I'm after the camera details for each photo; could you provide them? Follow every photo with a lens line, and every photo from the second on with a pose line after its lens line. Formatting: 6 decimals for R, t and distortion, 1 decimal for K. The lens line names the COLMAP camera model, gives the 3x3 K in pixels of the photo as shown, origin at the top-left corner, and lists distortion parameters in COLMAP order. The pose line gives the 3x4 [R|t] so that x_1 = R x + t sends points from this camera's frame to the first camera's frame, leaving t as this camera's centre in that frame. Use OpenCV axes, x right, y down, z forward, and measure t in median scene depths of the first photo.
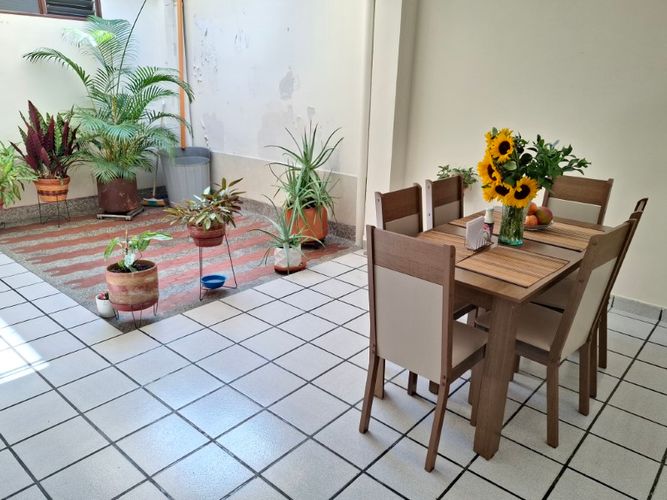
lens RADIAL K [[503.3, 0, 338.3], [0, 503.3, 263.9], [0, 0, 1]] dist [0.063957, -0.086522]
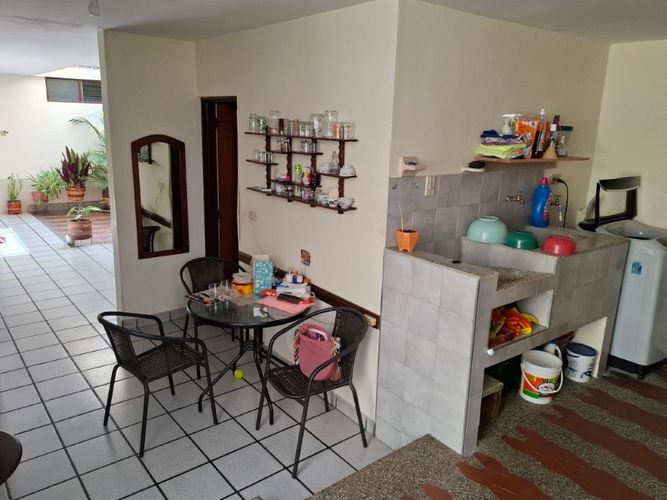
lens RADIAL K [[503.3, 0, 330.6], [0, 503.3, 246.4], [0, 0, 1]] dist [0.063957, -0.086522]
pose [[0.985174, 0.046998, -0.164993, 0.747898], [-0.065235, 0.992126, -0.106914, 0.202599], [0.158669, 0.116093, 0.980483, -0.716958]]
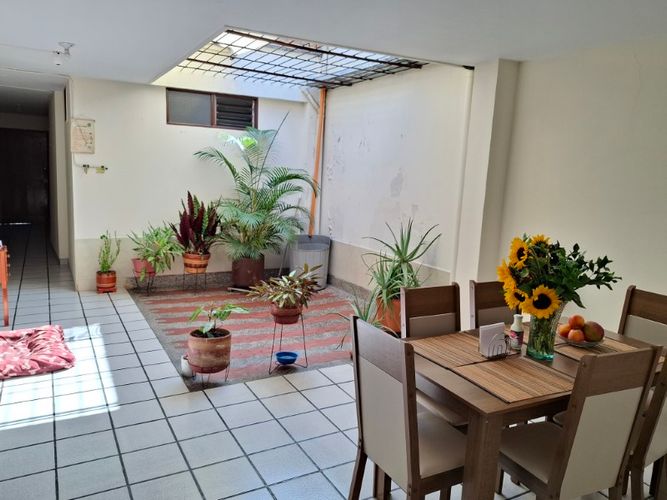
lens RADIAL K [[503.3, 0, 332.6], [0, 503.3, 250.3], [0, 0, 1]] dist [0.063957, -0.086522]
pose [[0.941038, 0.067702, -0.331456, 0.152847], [-0.133083, 0.974859, -0.178716, -0.007139], [0.311024, 0.212290, 0.926389, -0.006449]]
